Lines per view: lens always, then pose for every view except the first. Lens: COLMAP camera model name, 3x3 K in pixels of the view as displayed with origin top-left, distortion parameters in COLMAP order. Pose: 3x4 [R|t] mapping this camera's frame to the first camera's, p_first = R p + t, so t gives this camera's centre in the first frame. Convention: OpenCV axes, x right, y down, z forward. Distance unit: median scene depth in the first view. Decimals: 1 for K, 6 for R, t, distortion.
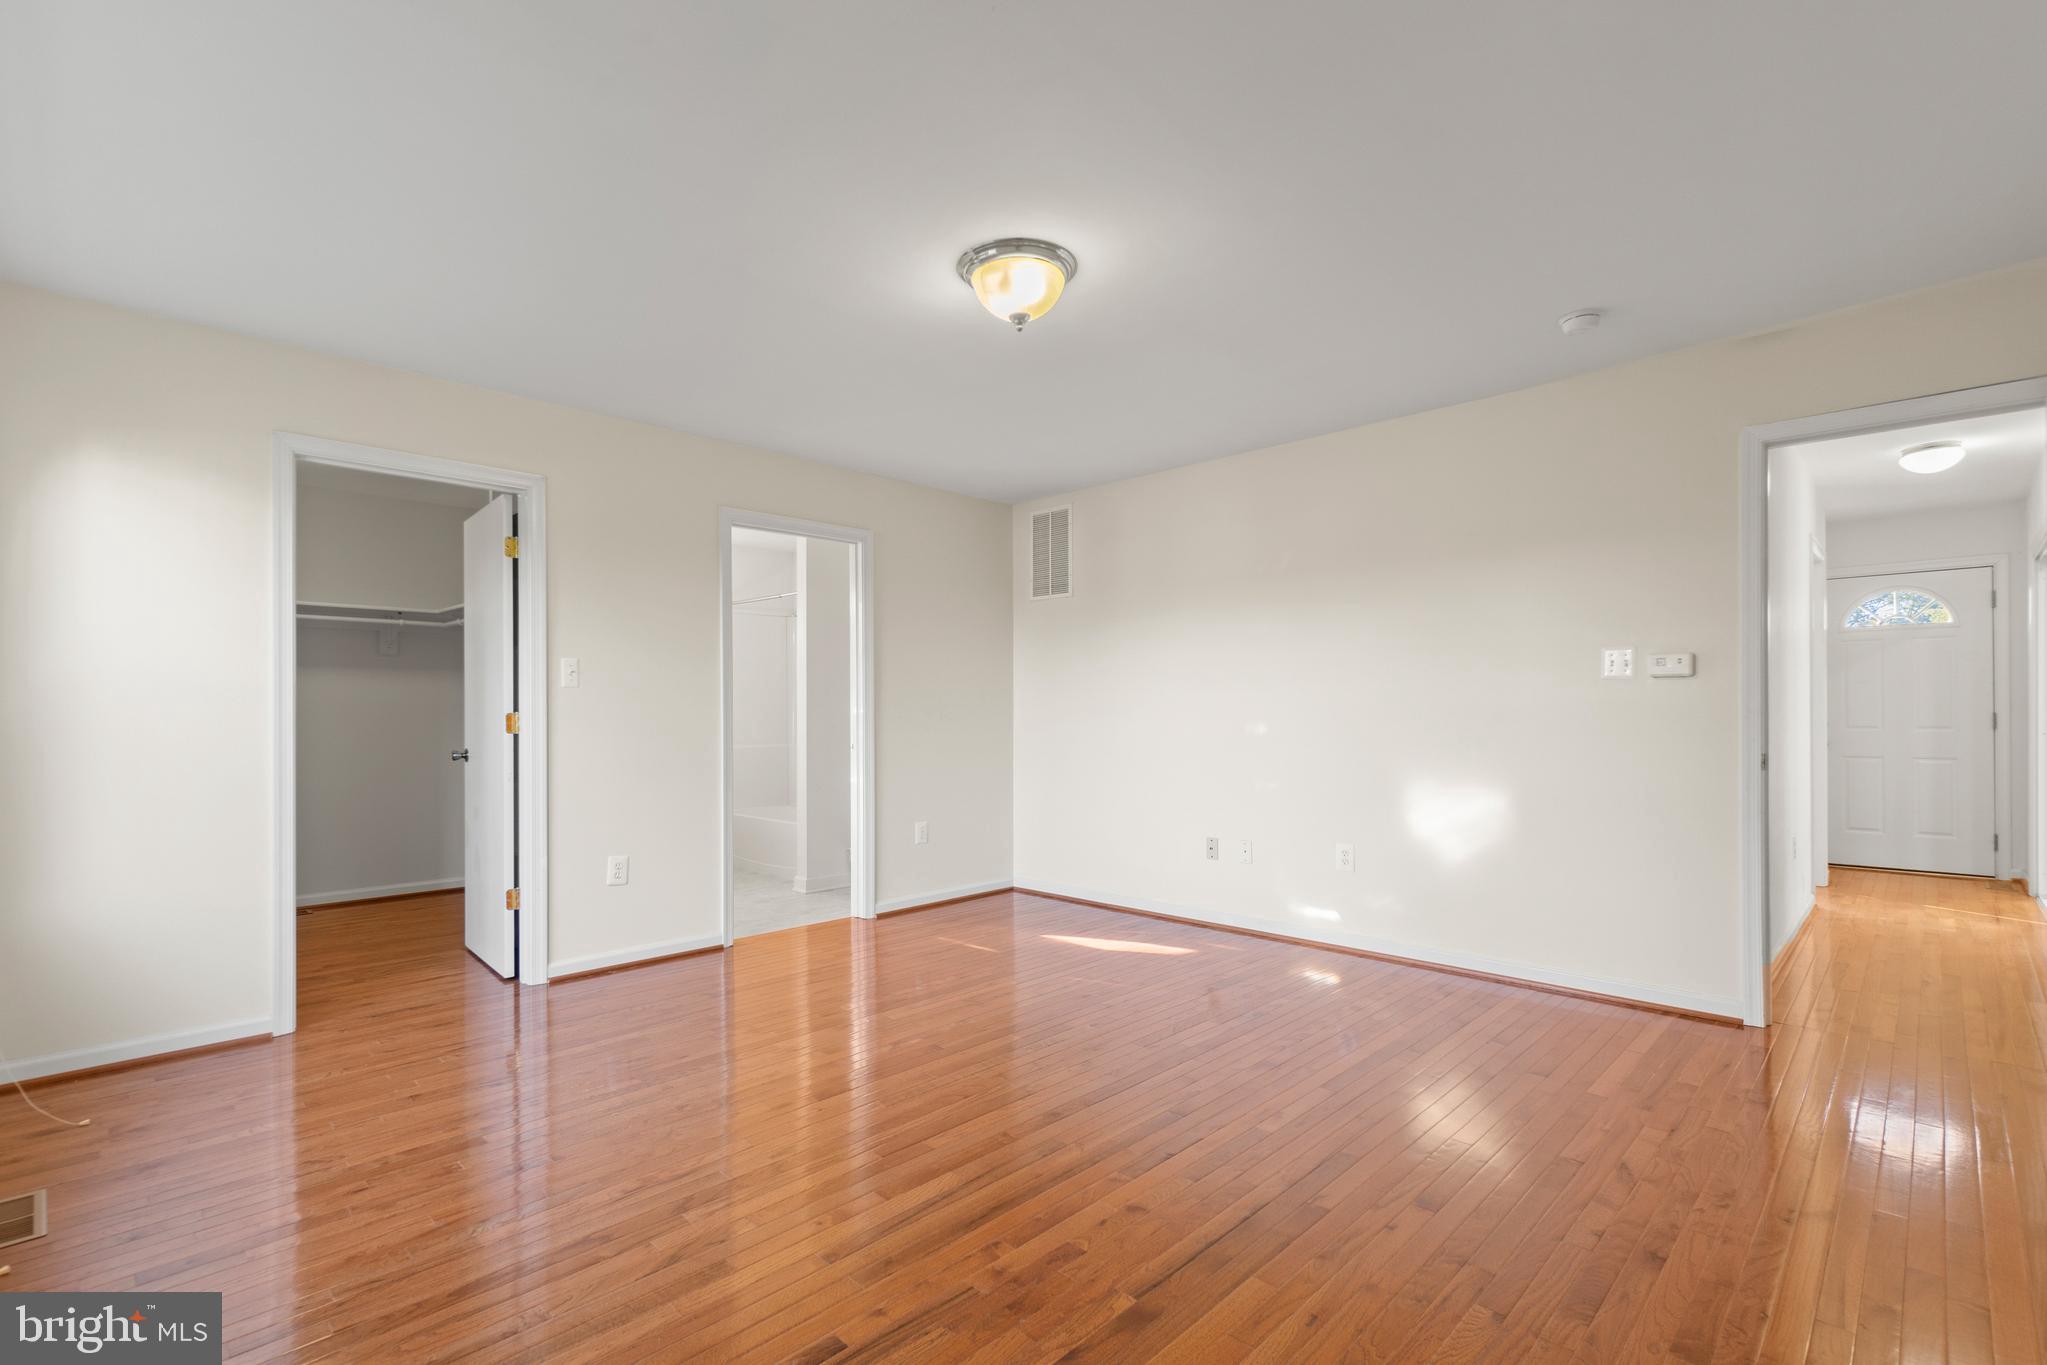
lens RADIAL K [[907.8, 0, 1023.5], [0, 907.8, 682.5], [0, 0, 1]] dist [0.002917, -0.000324]
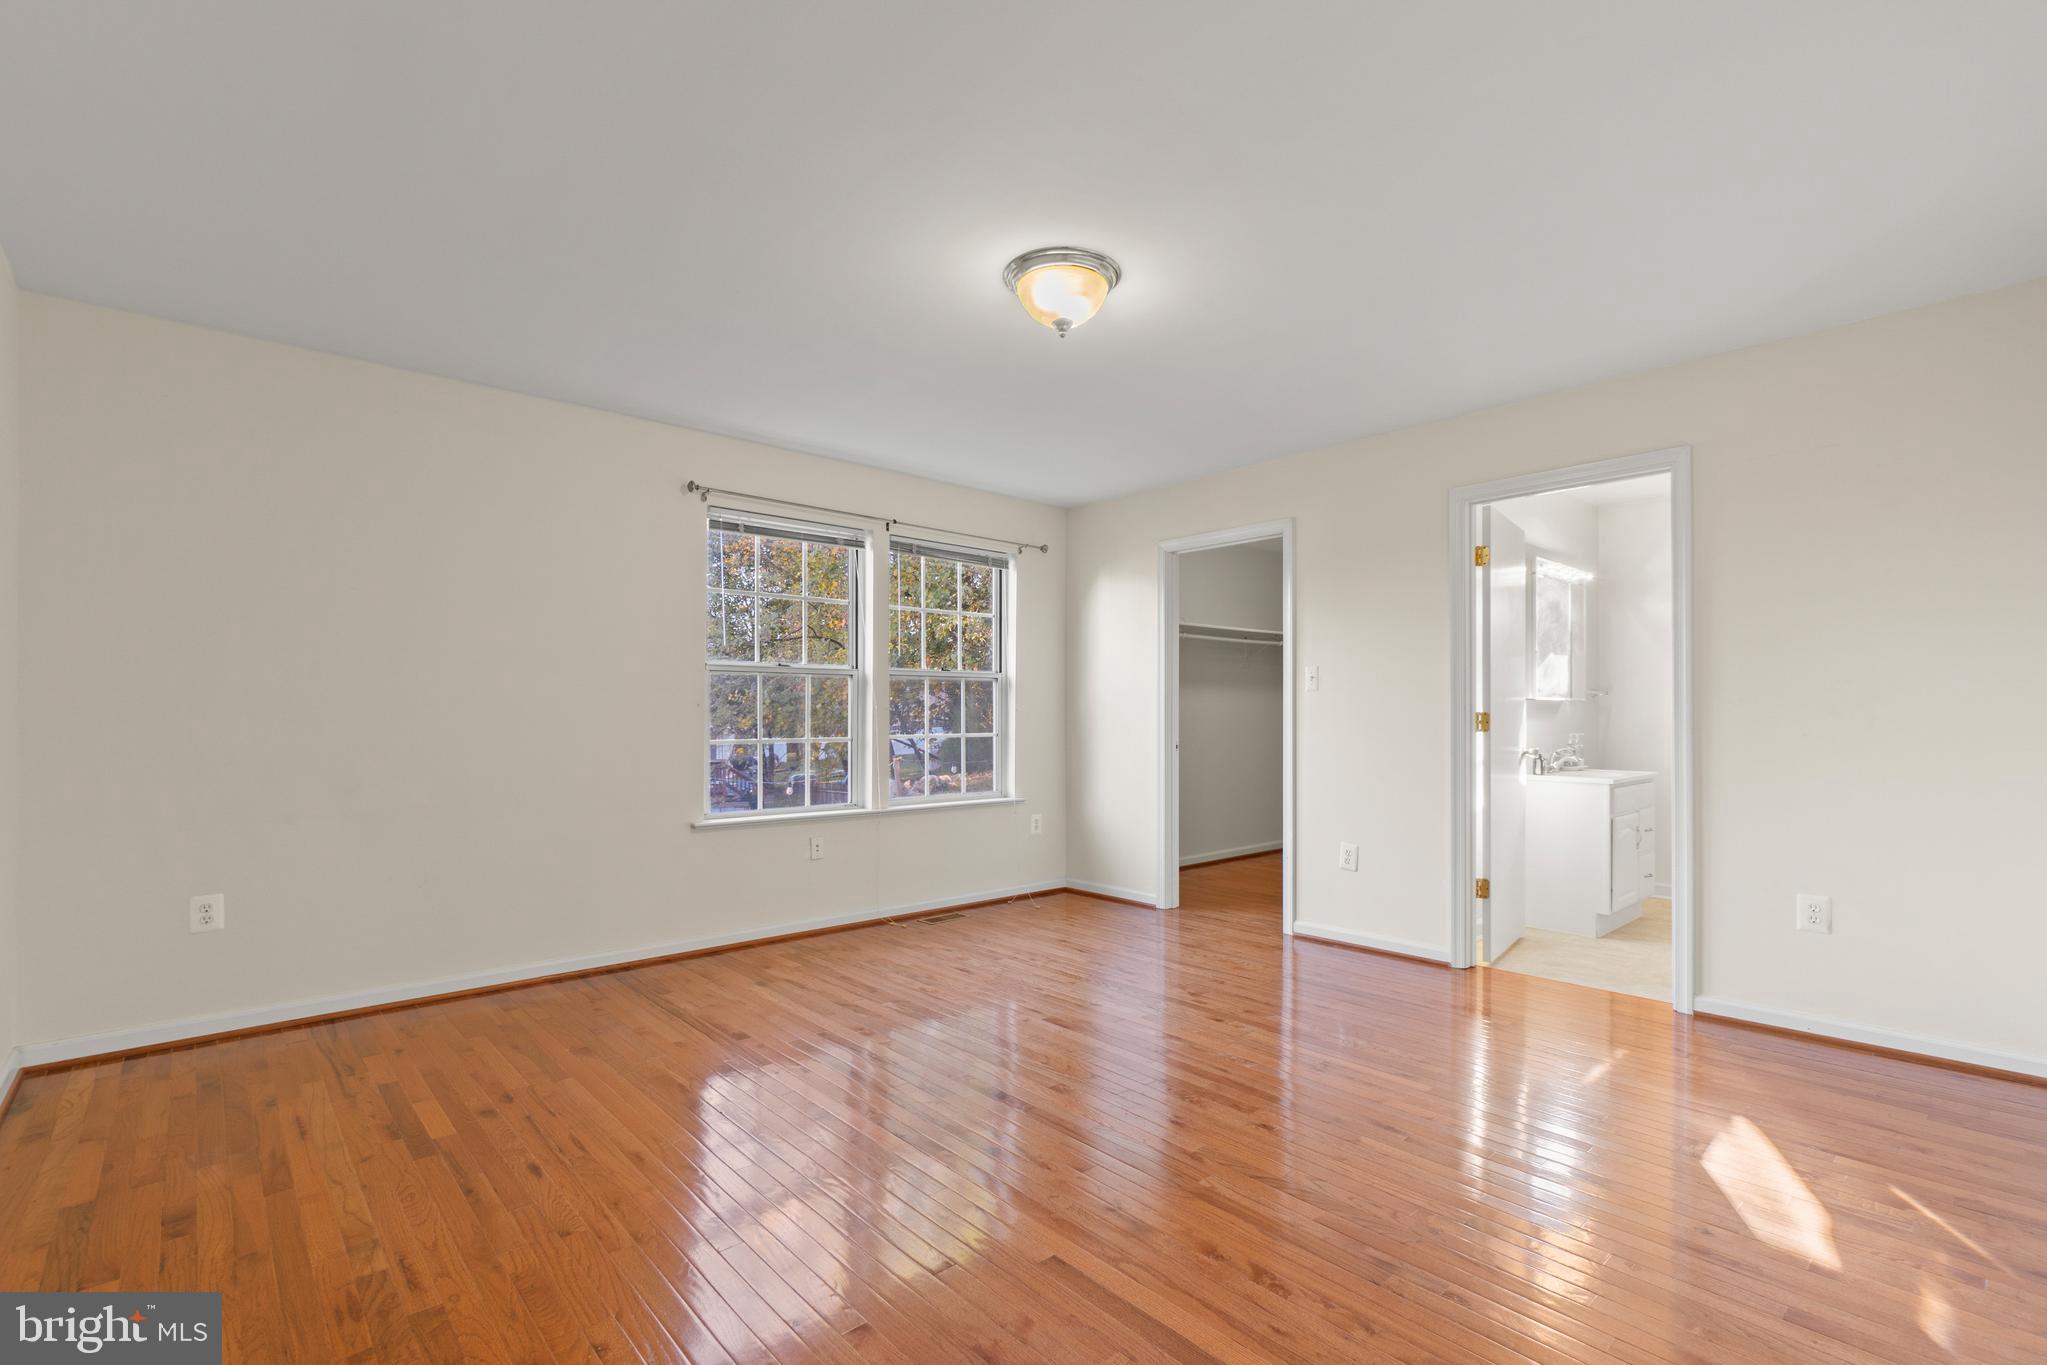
lens RADIAL K [[907.8, 0, 1023.5], [0, 907.8, 682.5], [0, 0, 1]] dist [0.002917, -0.000324]
pose [[-0.045157, -0.029542, -0.998543, 0.712215], [0.034285, 0.998928, -0.031104, 0.019087], [0.998391, -0.035639, -0.044096, 0.704557]]
